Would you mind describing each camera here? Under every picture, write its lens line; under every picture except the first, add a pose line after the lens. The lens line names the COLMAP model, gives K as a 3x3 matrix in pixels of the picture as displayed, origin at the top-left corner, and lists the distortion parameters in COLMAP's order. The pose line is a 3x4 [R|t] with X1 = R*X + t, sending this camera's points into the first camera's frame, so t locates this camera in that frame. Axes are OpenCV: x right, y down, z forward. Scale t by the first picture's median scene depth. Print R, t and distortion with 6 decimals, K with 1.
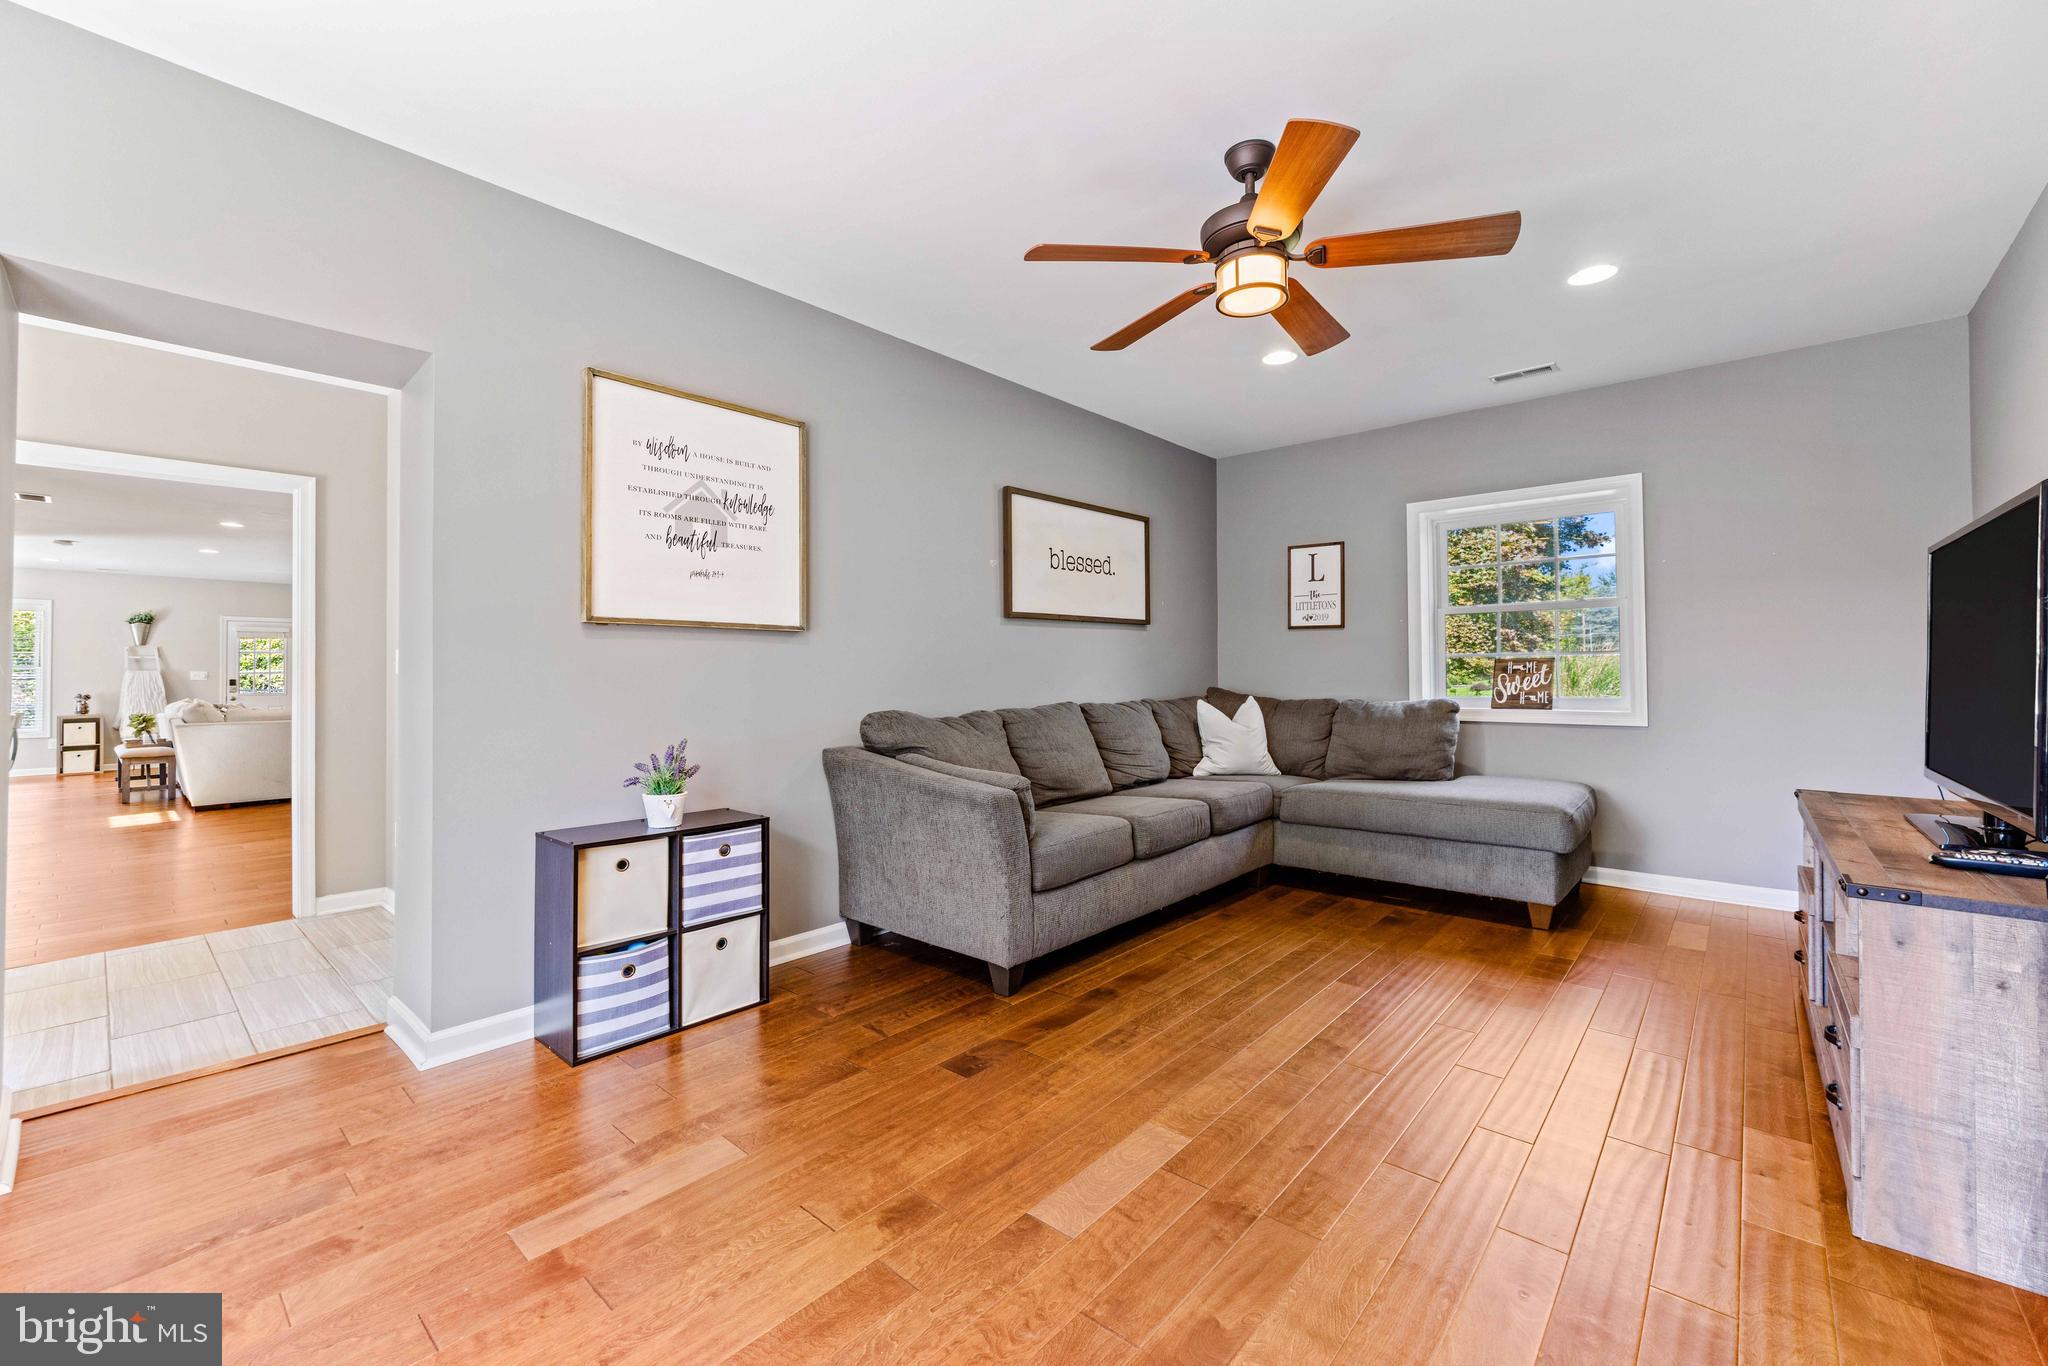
lens RADIAL K [[830.2, 0, 1018.3], [0, 830.2, 665.5], [0, 0, 1]] dist [-0.004377, 0.001261]
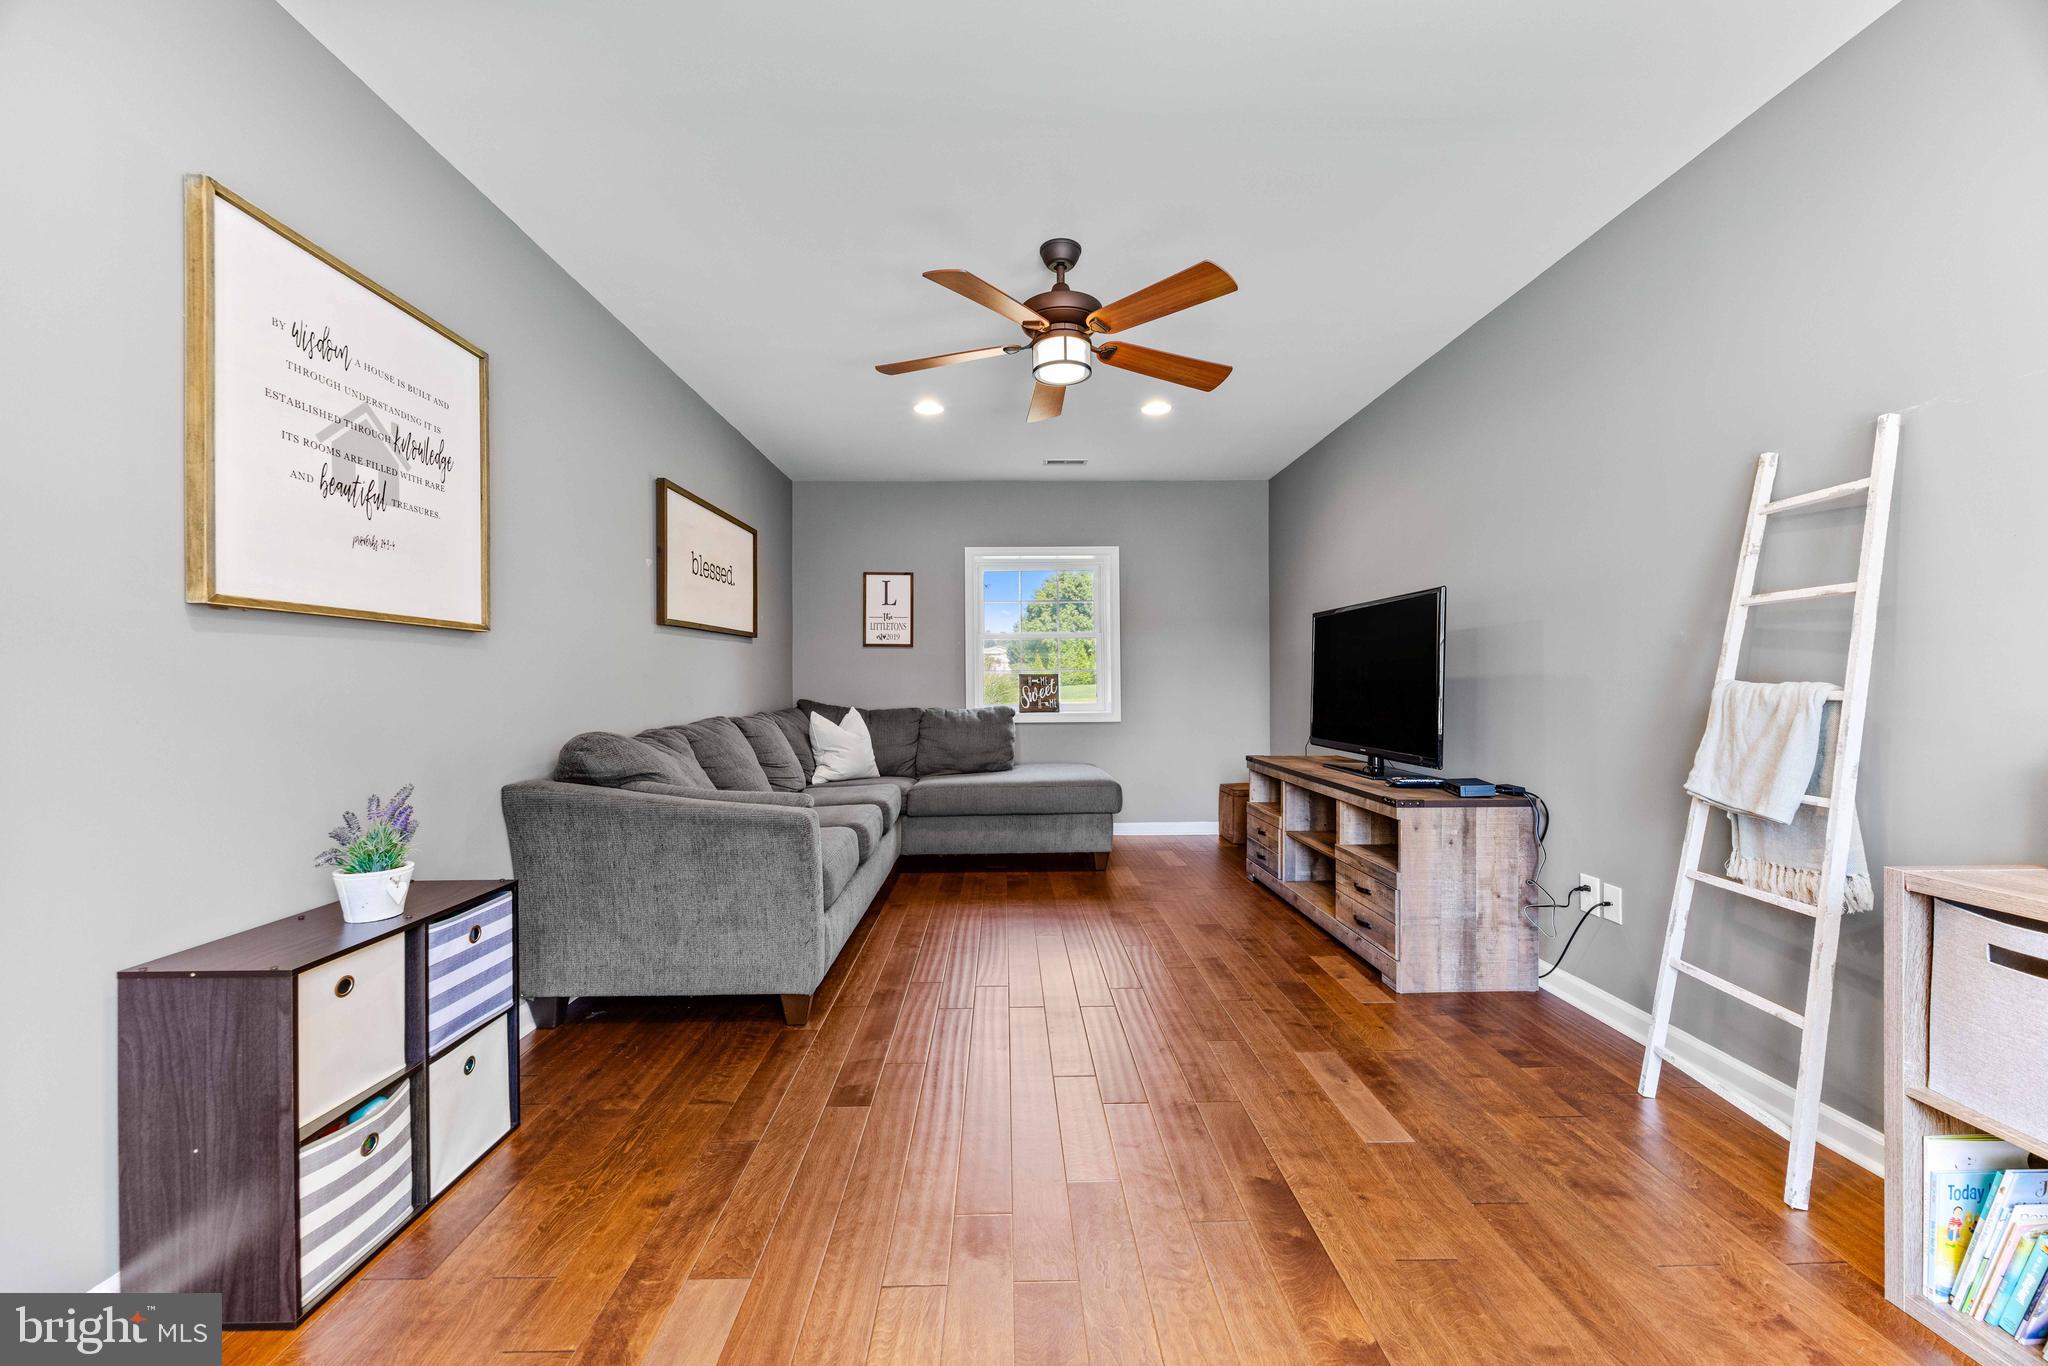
lens RADIAL K [[772.4, 0, 1026.1], [0, 772.4, 685.8], [0, 0, 1]] dist [-0.000990, -0.000190]
pose [[0.737152, -0.003512, 0.675718, -0.404154], [-0.001920, 0.999972, 0.007293, 0.001724], [-0.675724, -0.006673, 0.737124, 0.166949]]
